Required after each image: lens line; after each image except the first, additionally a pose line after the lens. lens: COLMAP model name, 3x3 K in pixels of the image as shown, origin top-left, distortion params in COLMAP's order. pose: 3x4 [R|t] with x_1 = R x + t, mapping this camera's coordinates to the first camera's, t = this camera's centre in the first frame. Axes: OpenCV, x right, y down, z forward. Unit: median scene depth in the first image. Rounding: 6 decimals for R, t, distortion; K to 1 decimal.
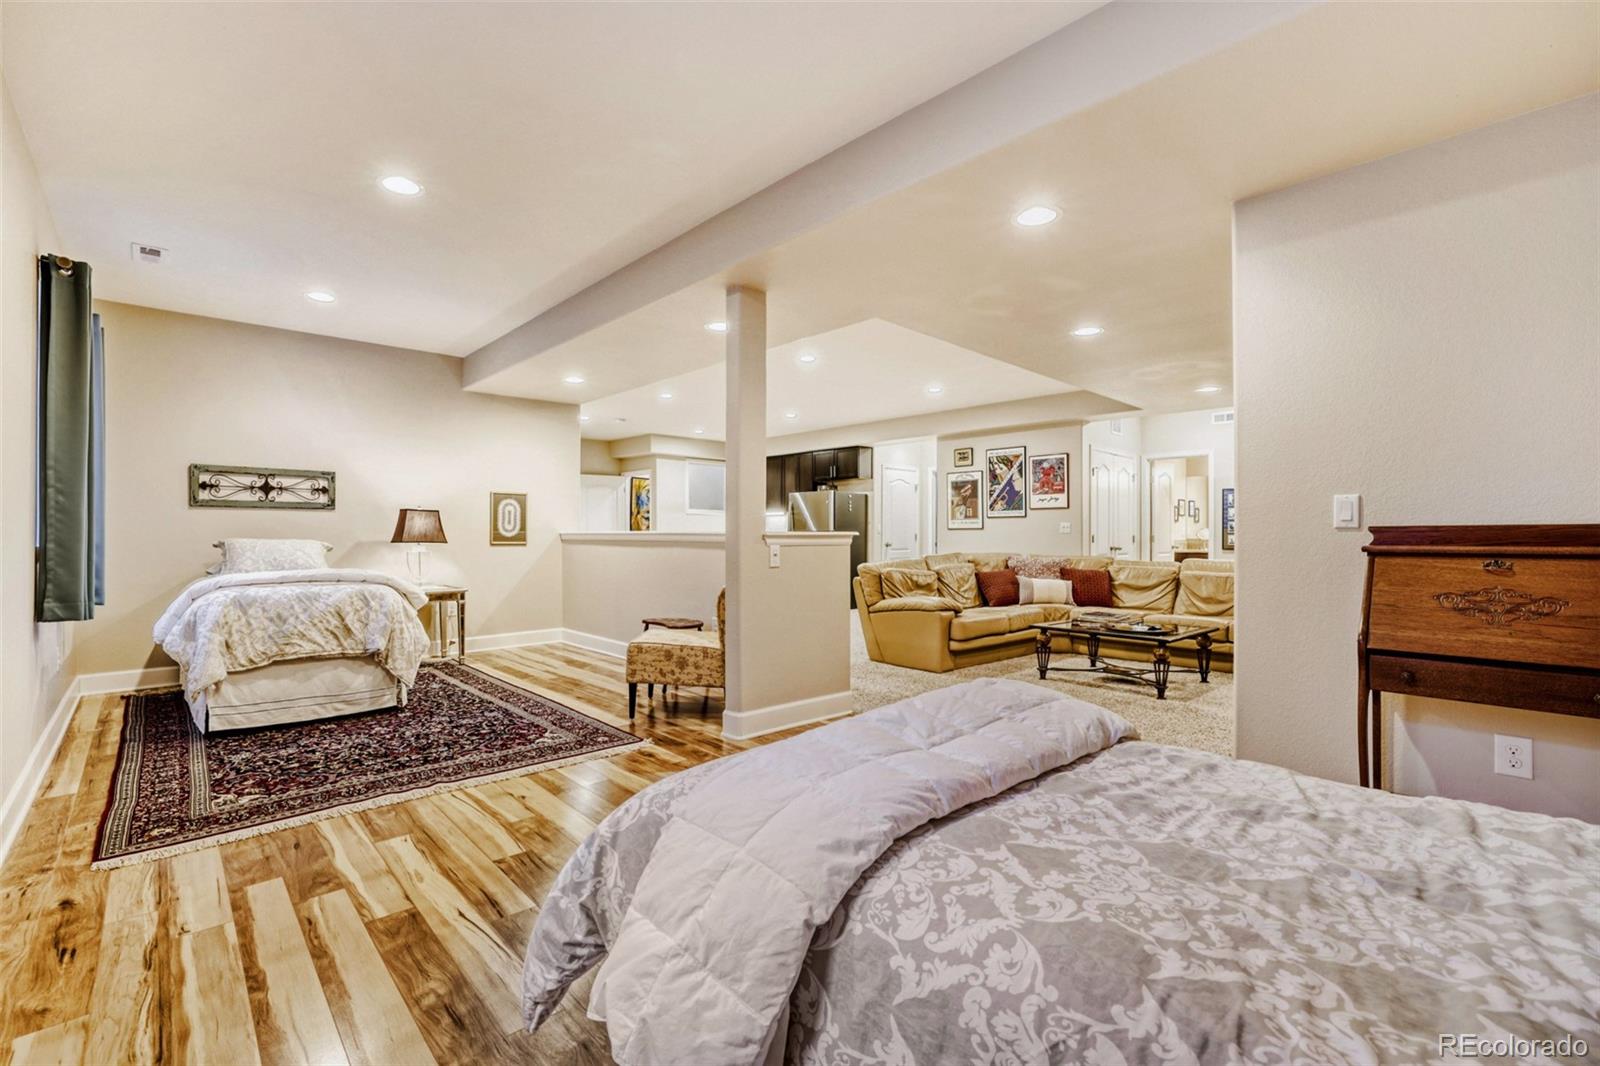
lens RADIAL K [[694.1, 0, 793.7], [0, 694.1, 530.6], [0, 0, 1]] dist [-0.015460, 0.002721]
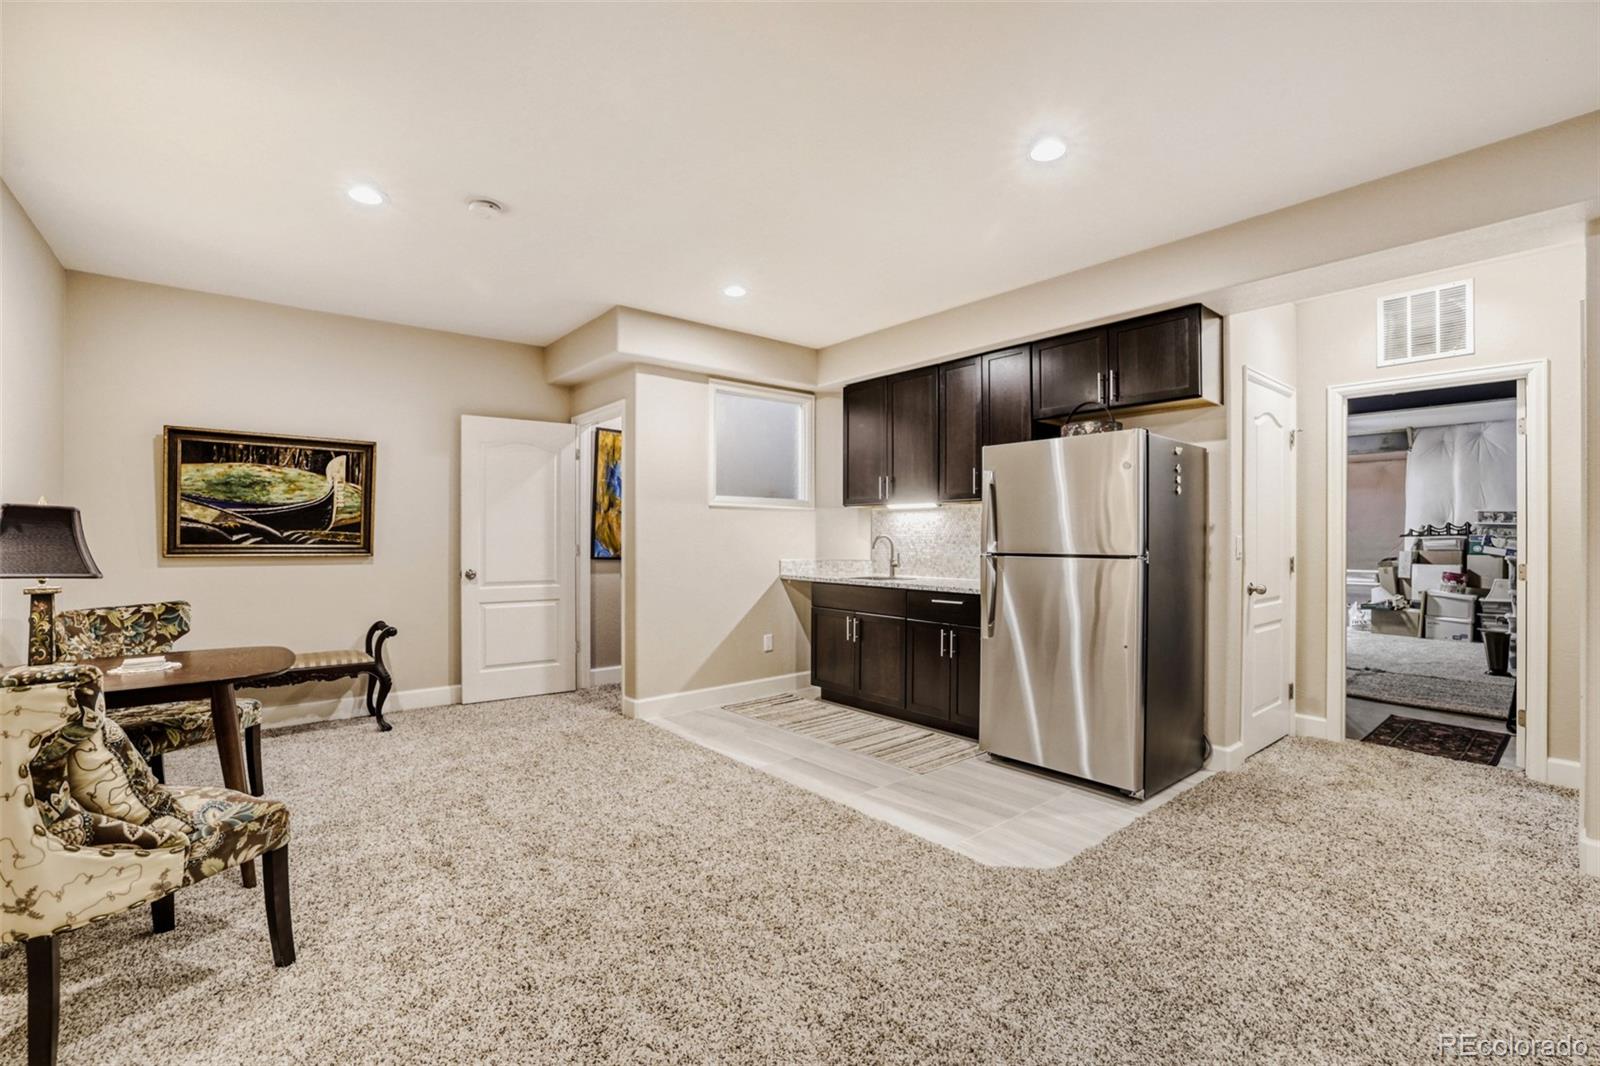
lens RADIAL K [[694.1, 0, 804.1], [0, 694.1, 534.9], [0, 0, 1]] dist [-0.015460, 0.002721]
pose [[0.998037, 0.002823, -0.062556, -0.095245], [-0.002457, 0.999979, 0.005922, -0.012997], [0.062572, -0.005756, 0.998024, 0.796991]]
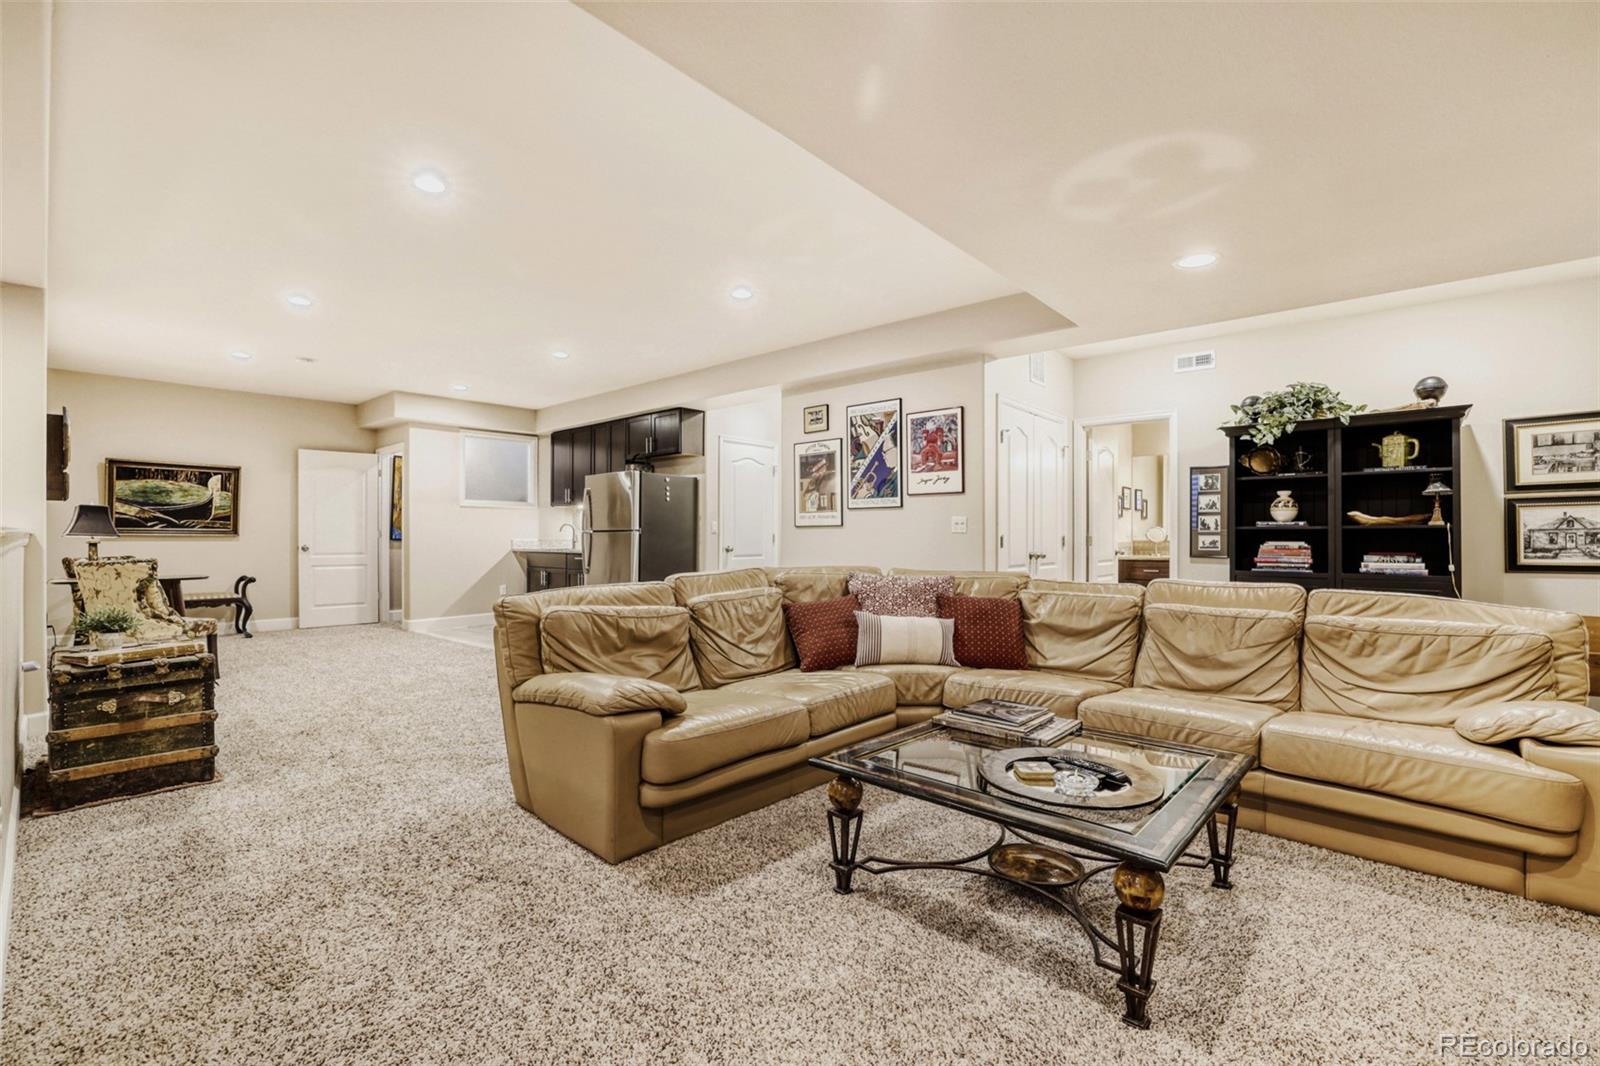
lens RADIAL K [[694.1, 0, 792.6], [0, 694.1, 534.1], [0, 0, 1]] dist [-0.015460, 0.002721]
pose [[0.996556, -0.000556, 0.082924, 0.178675], [0.000195, 0.999990, 0.004364, 0.002084], [-0.082926, -0.004333, 0.996546, 0.361042]]
